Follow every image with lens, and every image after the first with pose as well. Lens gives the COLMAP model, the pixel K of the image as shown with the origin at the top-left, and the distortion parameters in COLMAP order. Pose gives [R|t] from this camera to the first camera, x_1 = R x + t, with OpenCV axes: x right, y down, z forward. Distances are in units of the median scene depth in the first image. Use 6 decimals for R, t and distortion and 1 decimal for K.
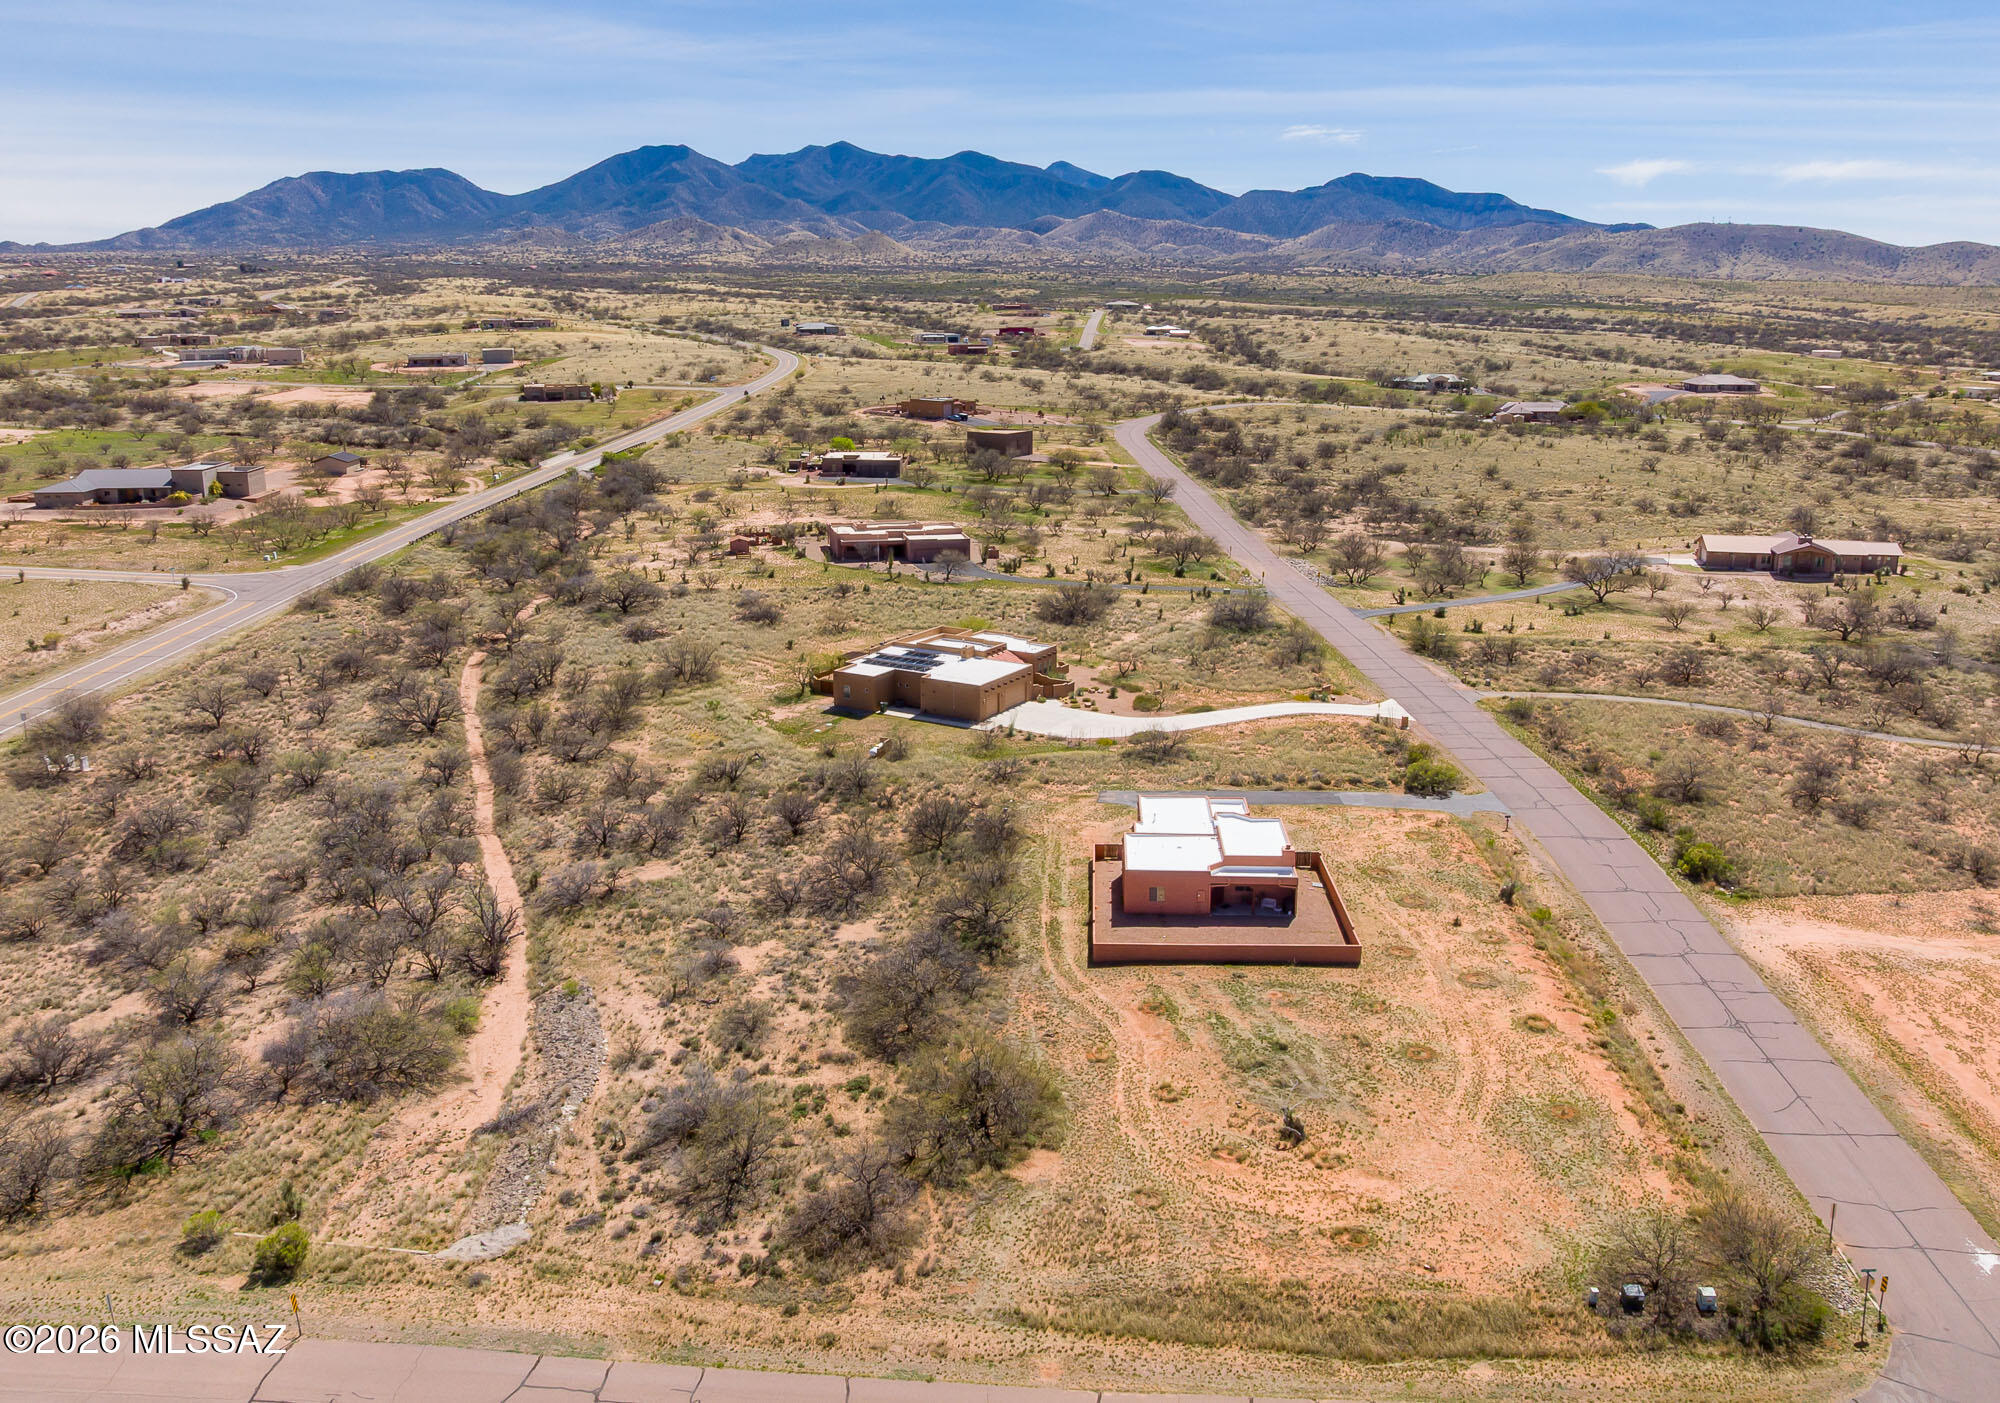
lens RADIAL K [[1635.9, 0, 1000.0], [0, 1635.9, 701.5], [0, 0, 1]] dist [-0.054559, -0.000926]
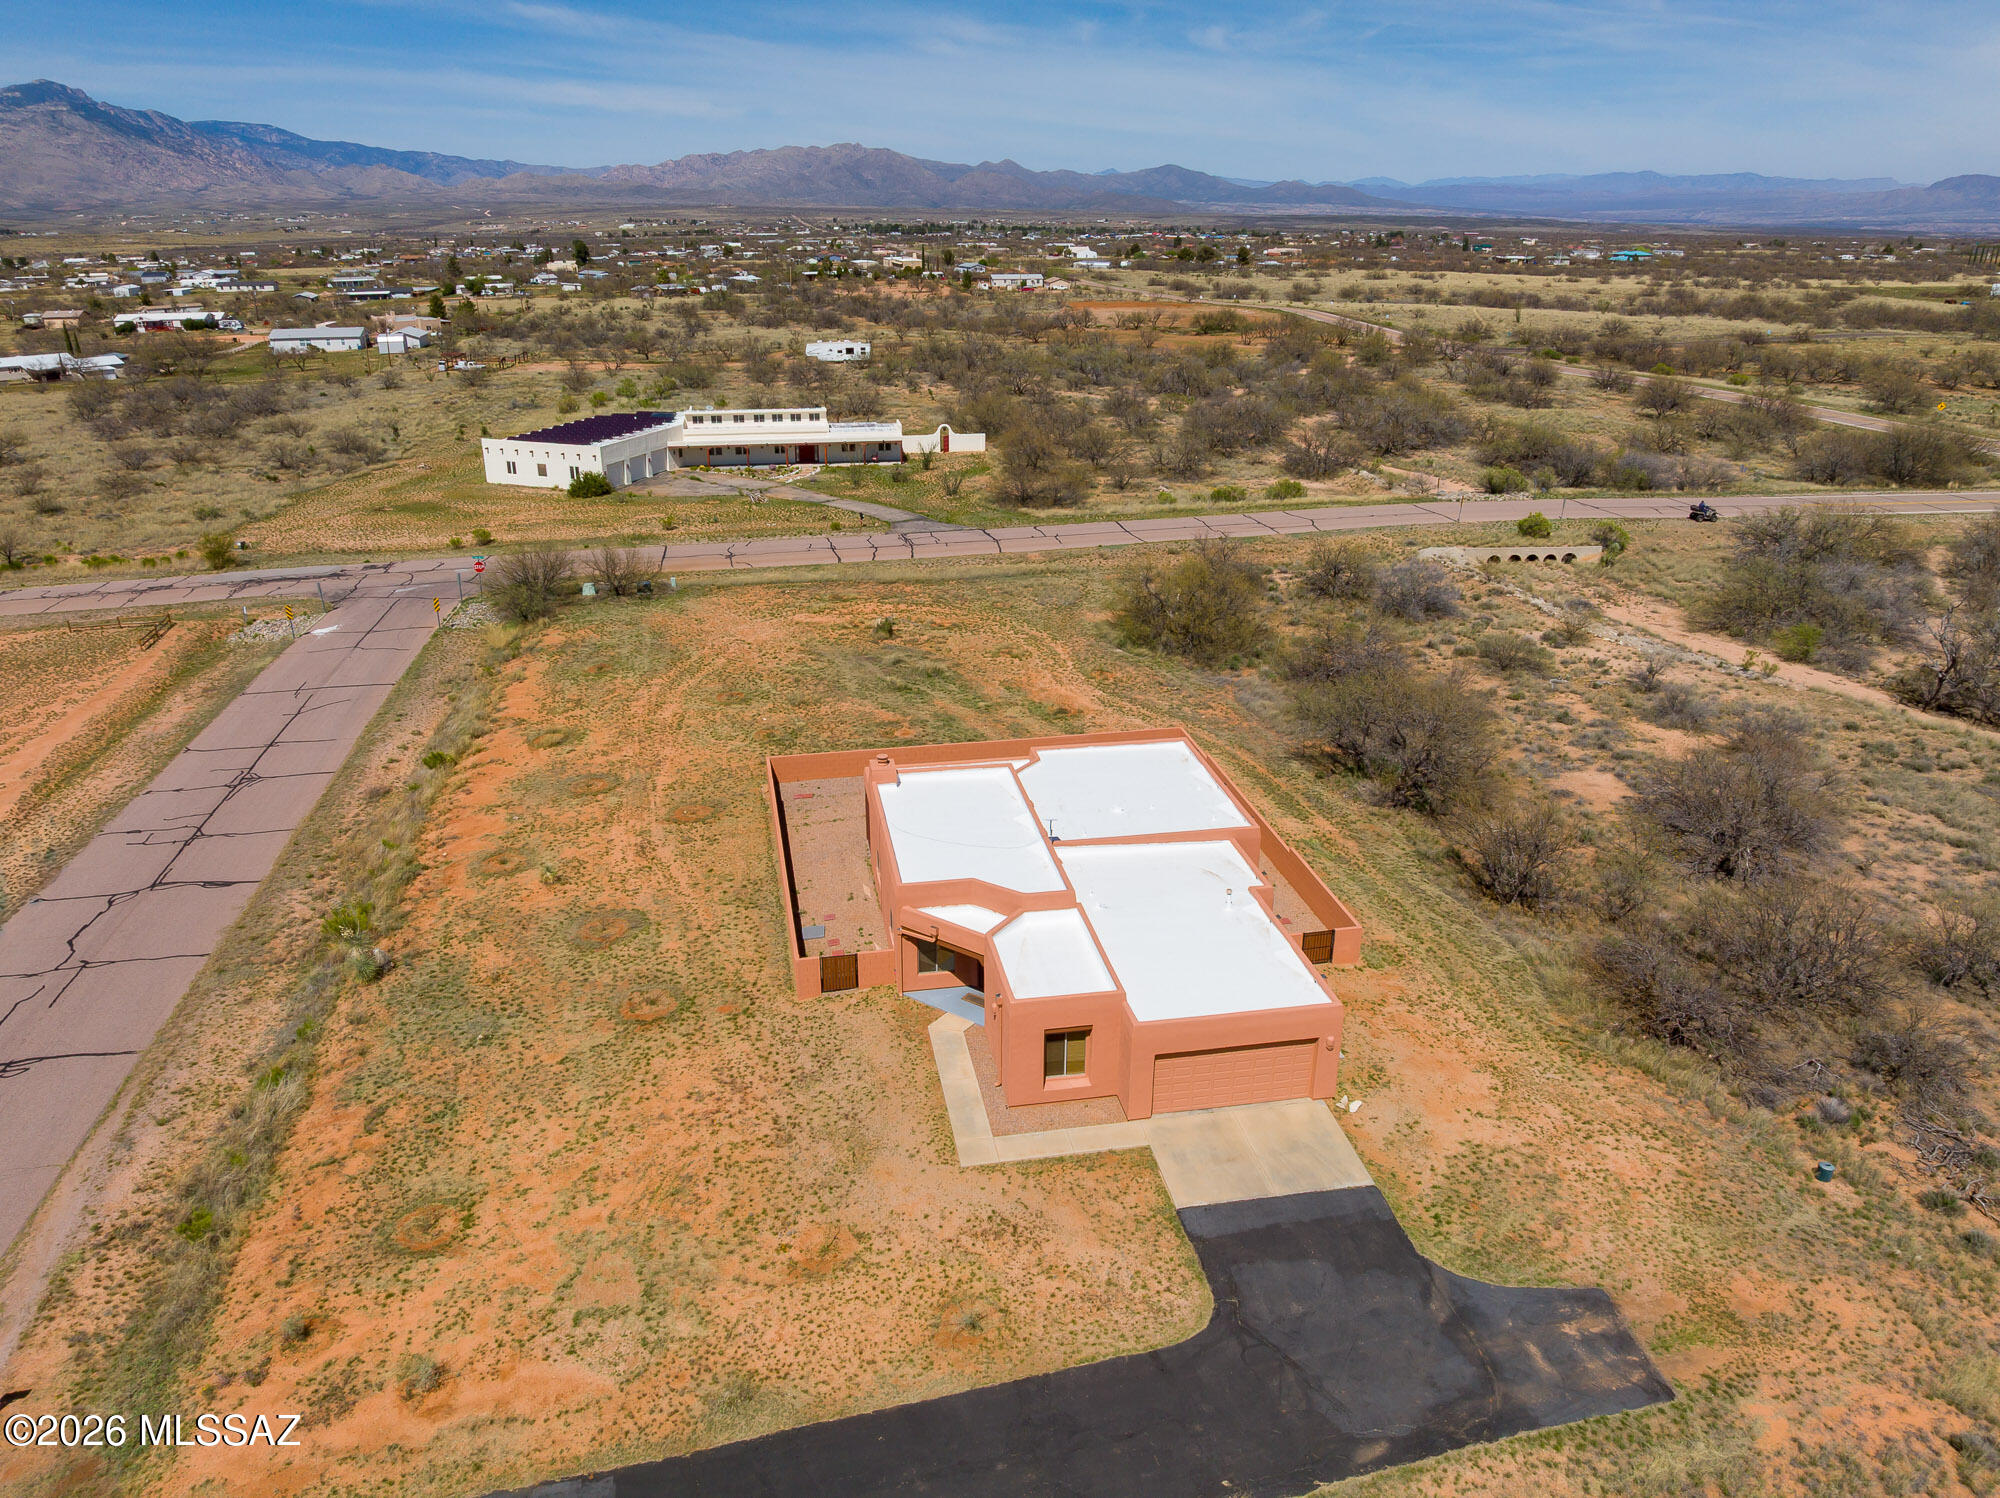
lens RADIAL K [[1404.5, 0, 1000.0], [0, 1404.5, 749.0], [0, 0, 1]] dist [-0.041084, 0.006363]
pose [[-0.972970, 0.086931, -0.213945, 0.242002], [-0.057706, 0.805530, 0.589739, -0.165348], [0.223606, 0.586144, -0.778740, 1.387702]]
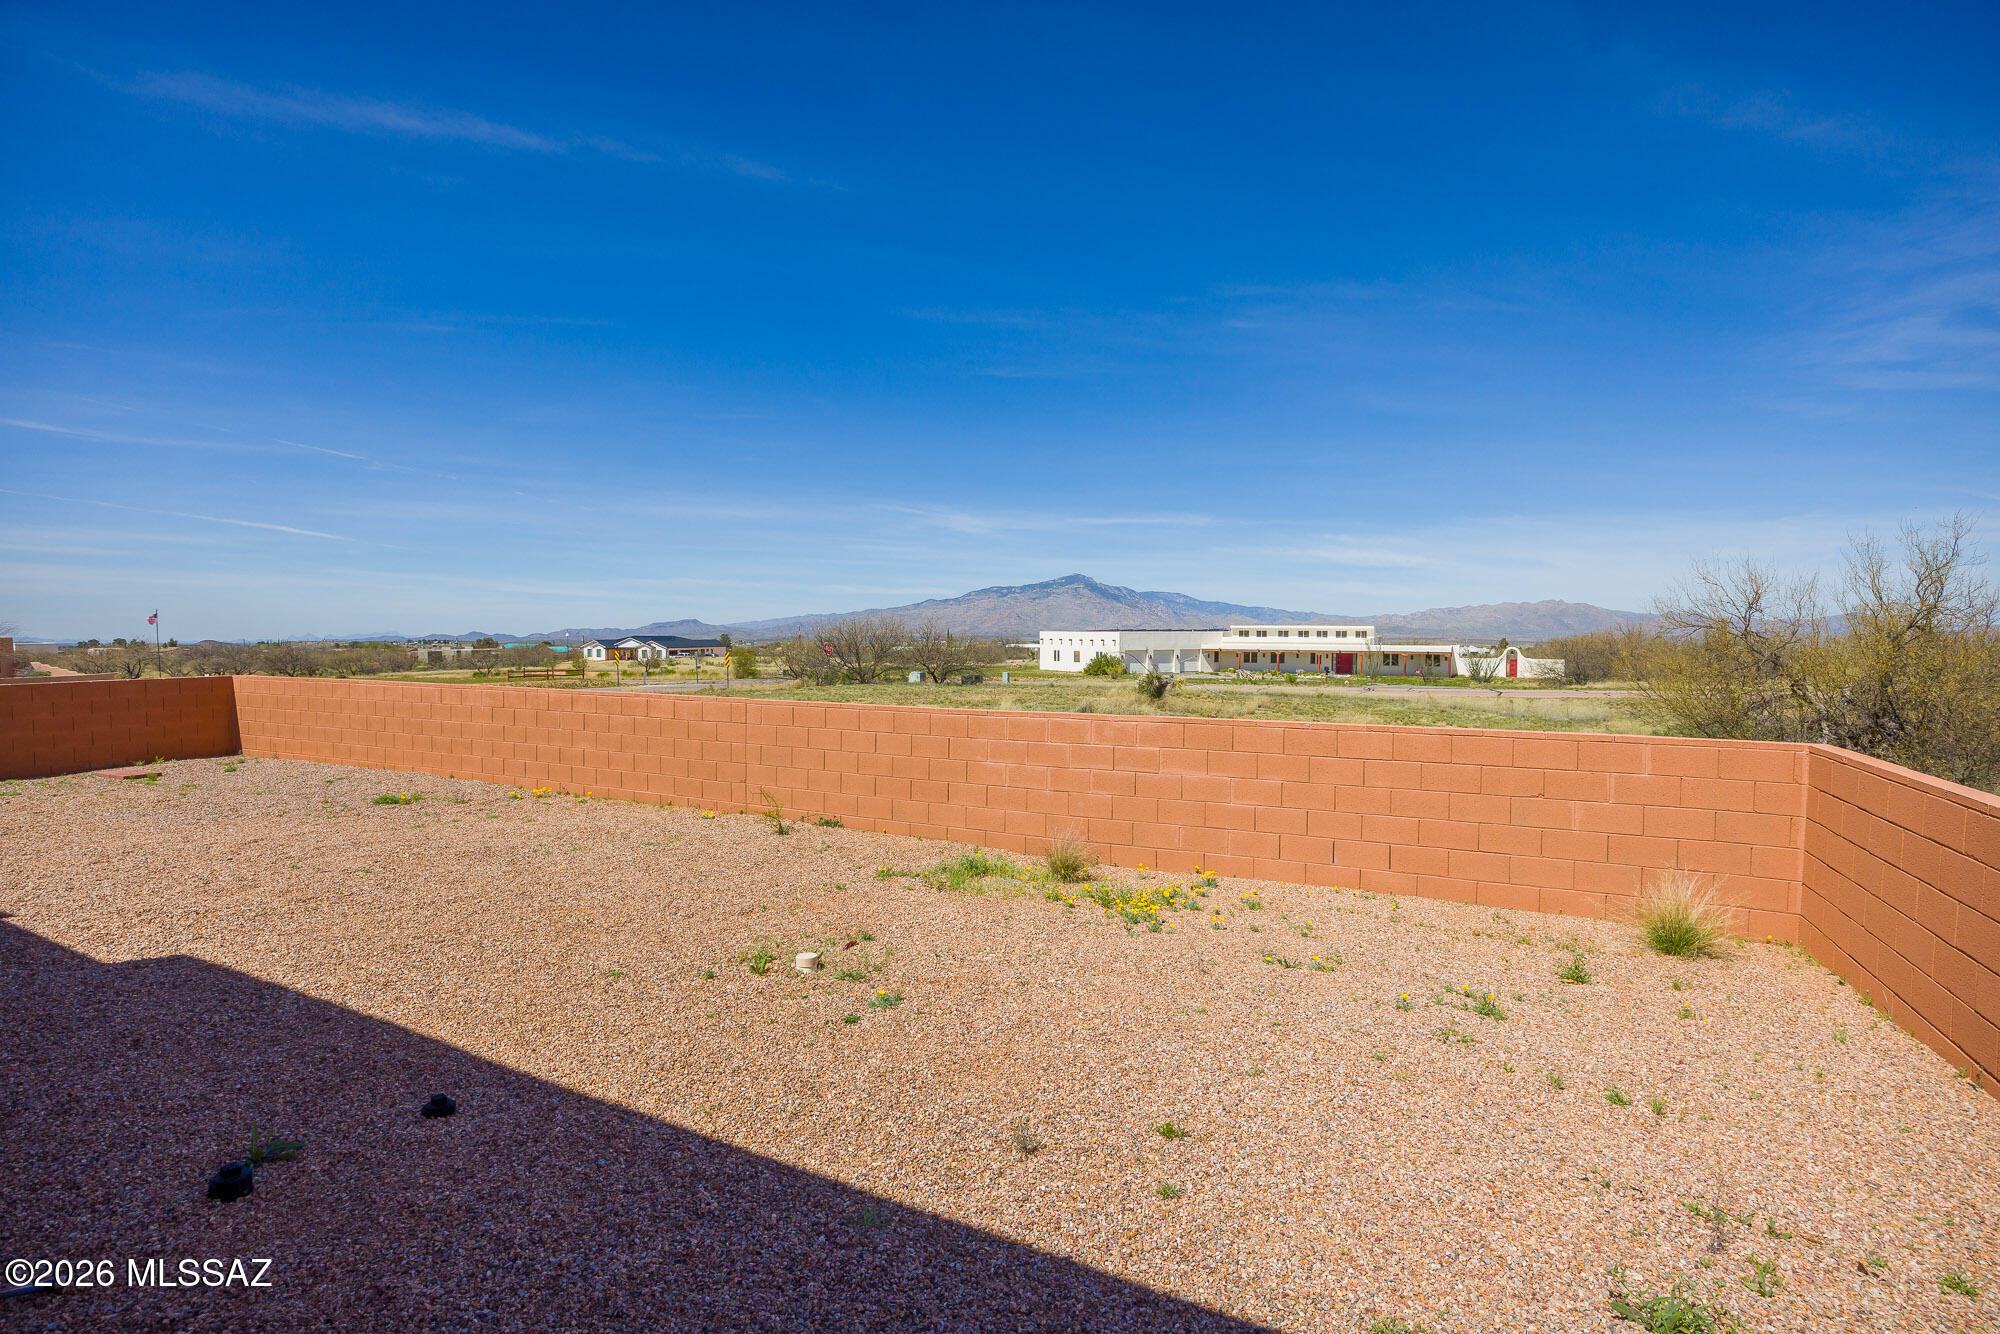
lens RADIAL K [[919.6, 0, 1000.0], [0, 919.6, 667.0], [0, 0, 1]] dist [-0.011705, -0.000313]
pose [[-0.917461, -0.015967, 0.397506, 0.077529], [0.101289, 0.956890, 0.272217, 0.123021], [-0.384716, 0.290011, -0.876292, 1.034611]]
